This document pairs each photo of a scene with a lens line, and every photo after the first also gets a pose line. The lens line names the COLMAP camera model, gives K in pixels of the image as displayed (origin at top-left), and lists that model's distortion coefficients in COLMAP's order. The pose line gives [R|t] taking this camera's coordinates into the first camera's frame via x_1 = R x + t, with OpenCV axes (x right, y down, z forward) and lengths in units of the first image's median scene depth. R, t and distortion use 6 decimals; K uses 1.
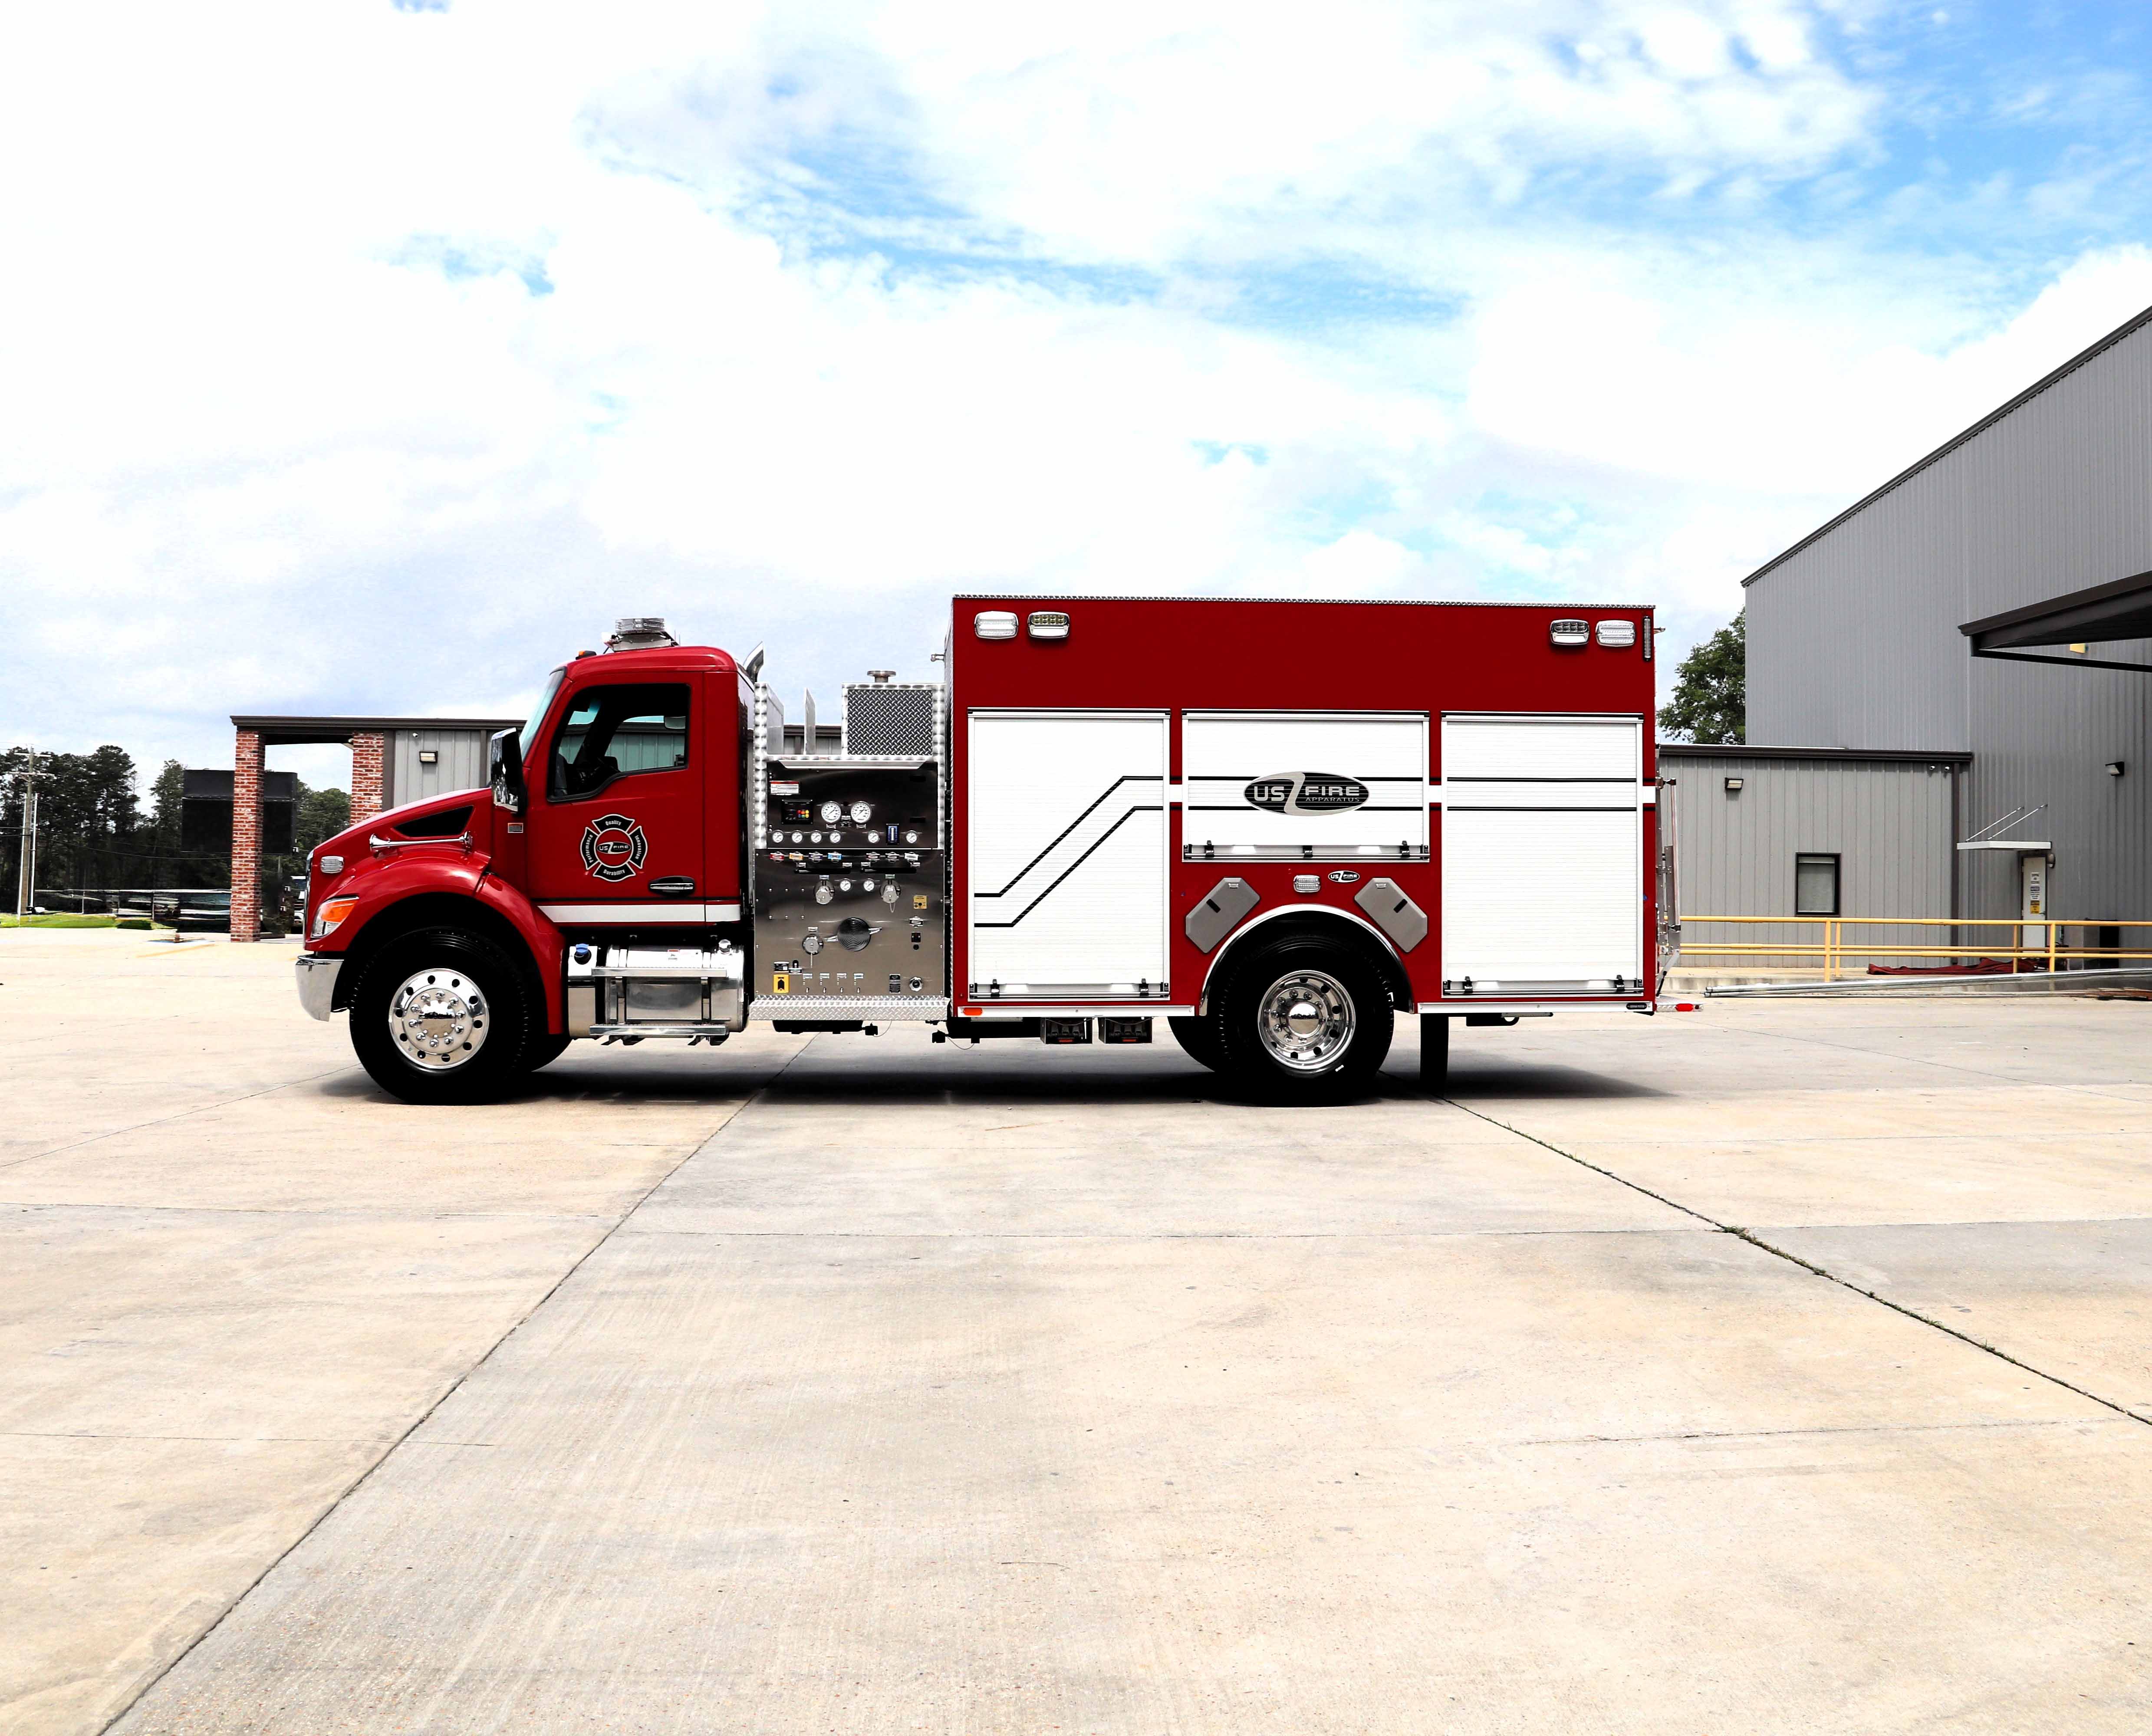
lens RADIAL K [[2682.0, 0, 1076.0], [0, 2682.0, 868.0], [0, 0, 1]] dist [-0.180020, -0.003312]
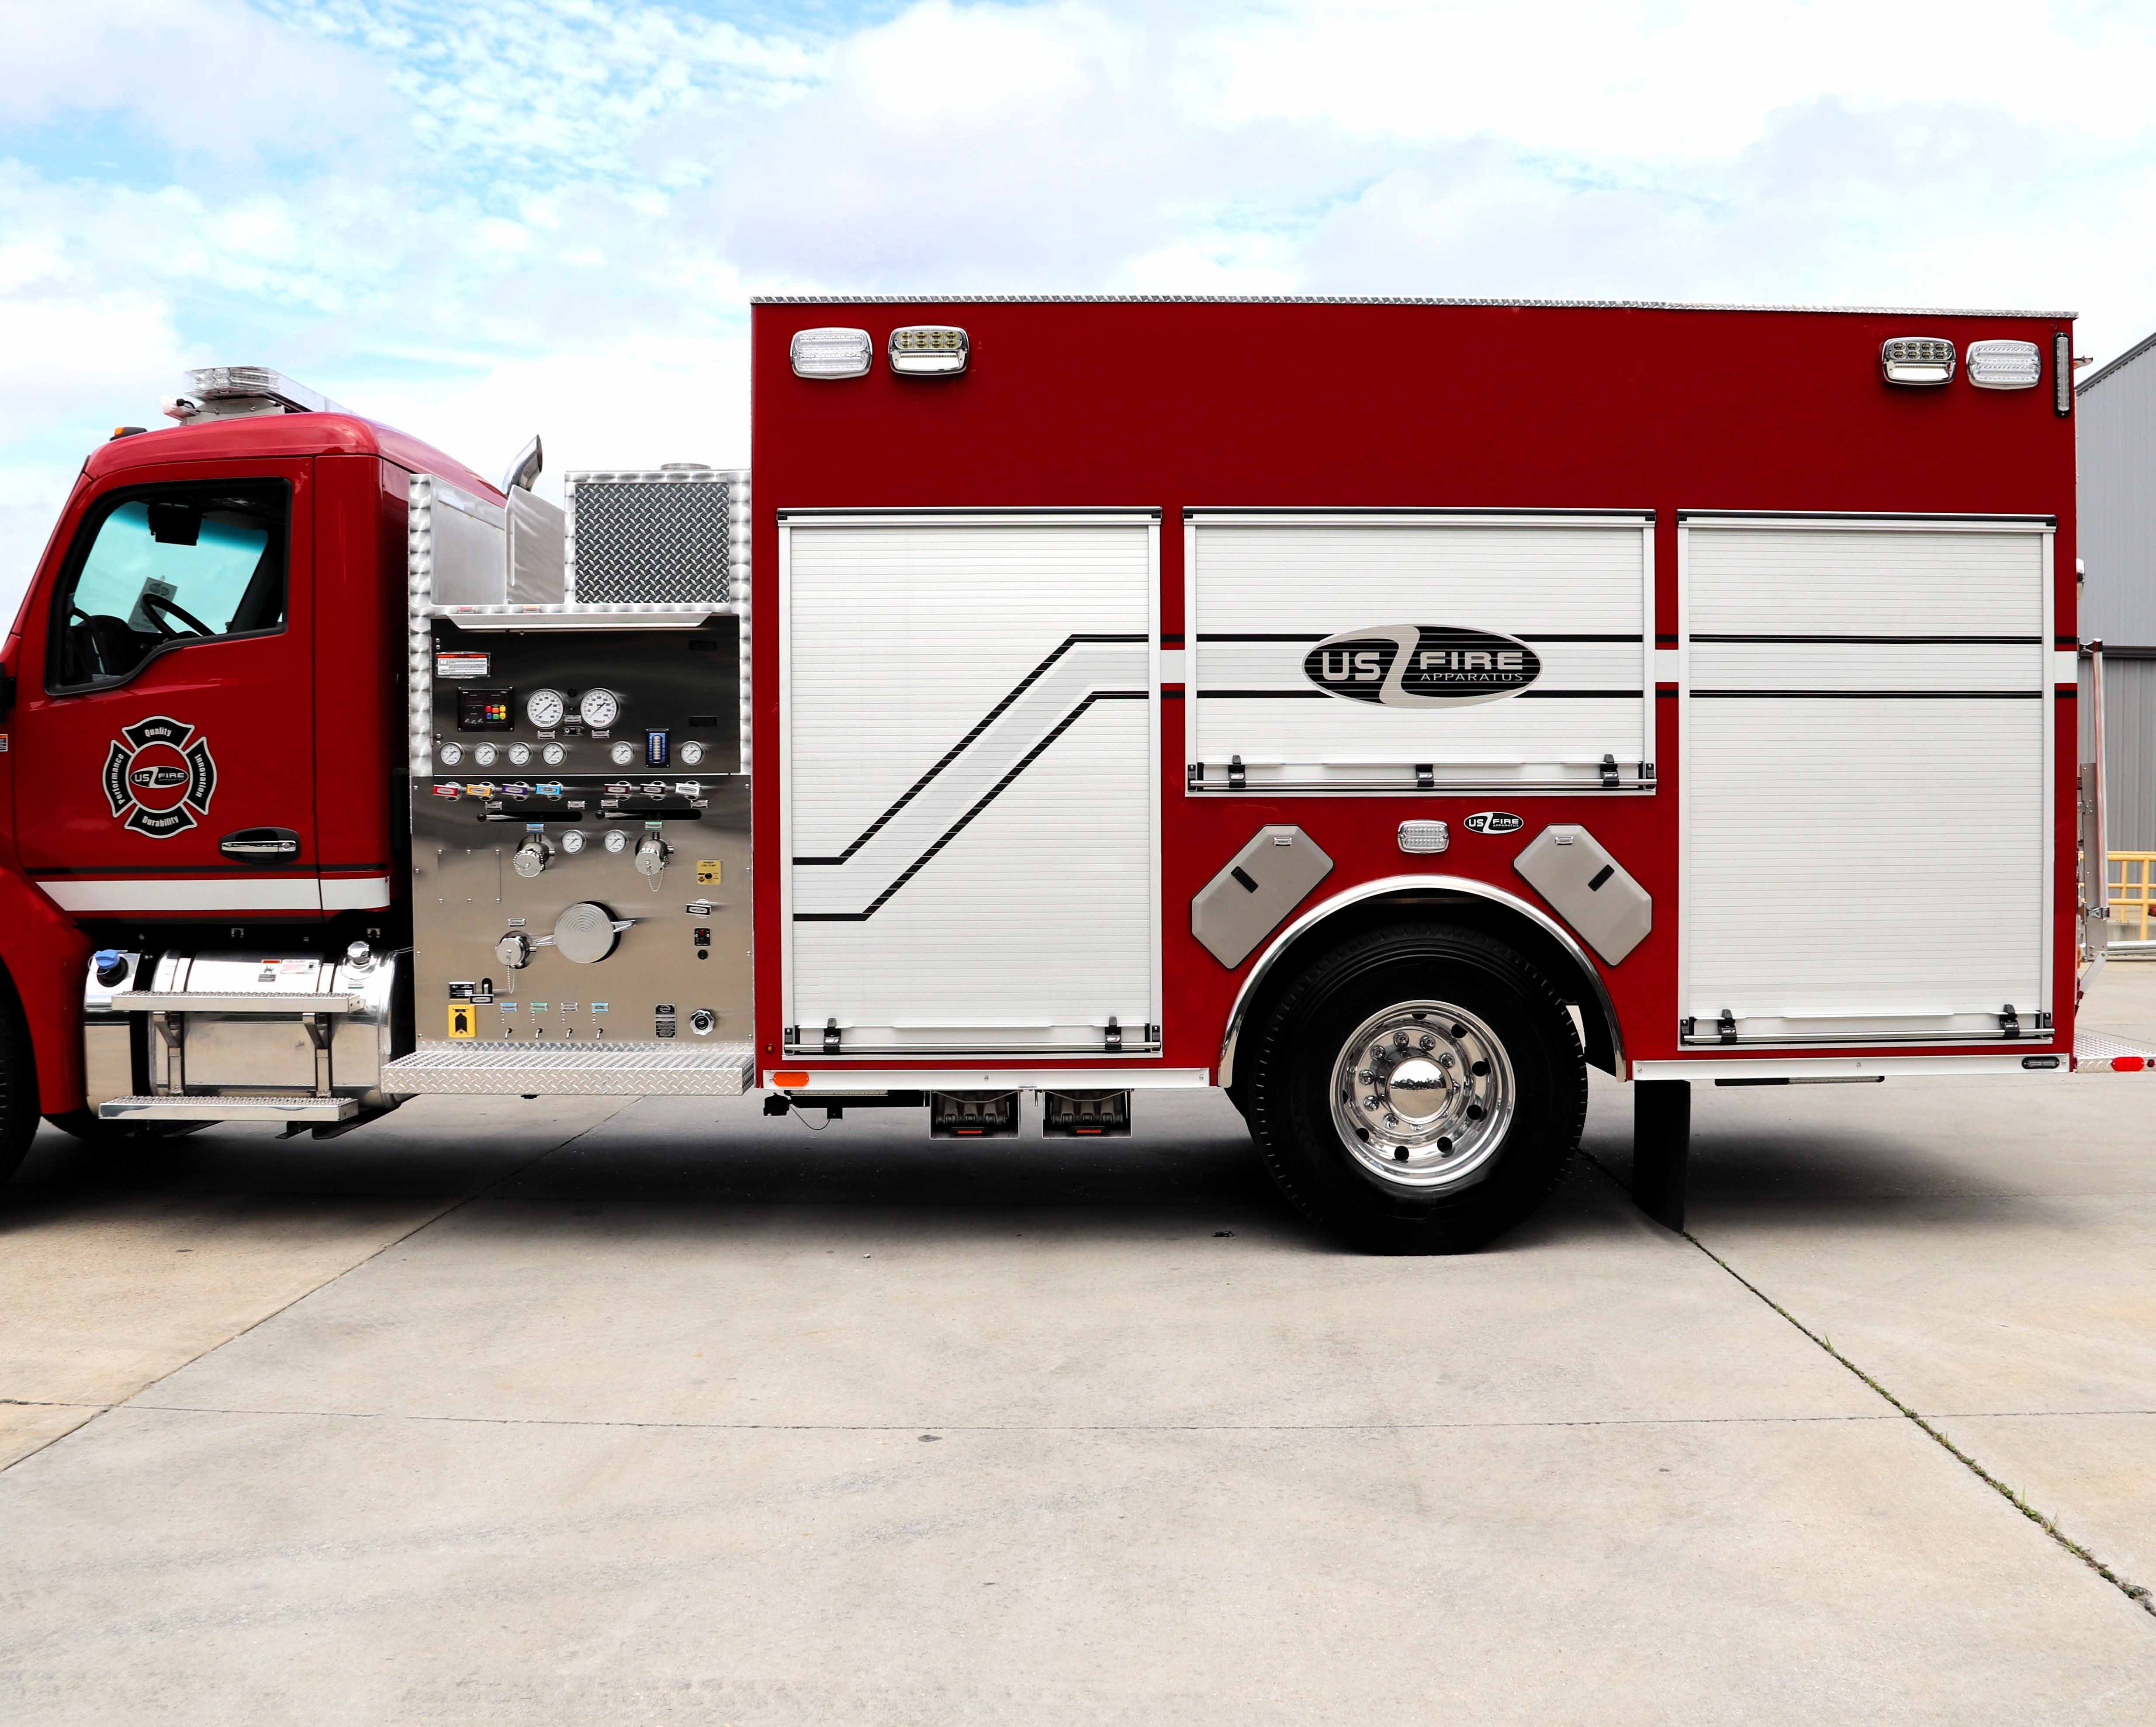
lens RADIAL K [[2513.3, 0, 1078.0], [0, 2513.3, 863.5], [0, 0, 1]] dist [-0.190293, 0.163321]
pose [[0.997213, -0.002552, -0.074562, 0.054956], [0.005083, 0.999417, 0.033774, -0.005835], [0.074433, -0.034059, 0.996644, 0.500692]]
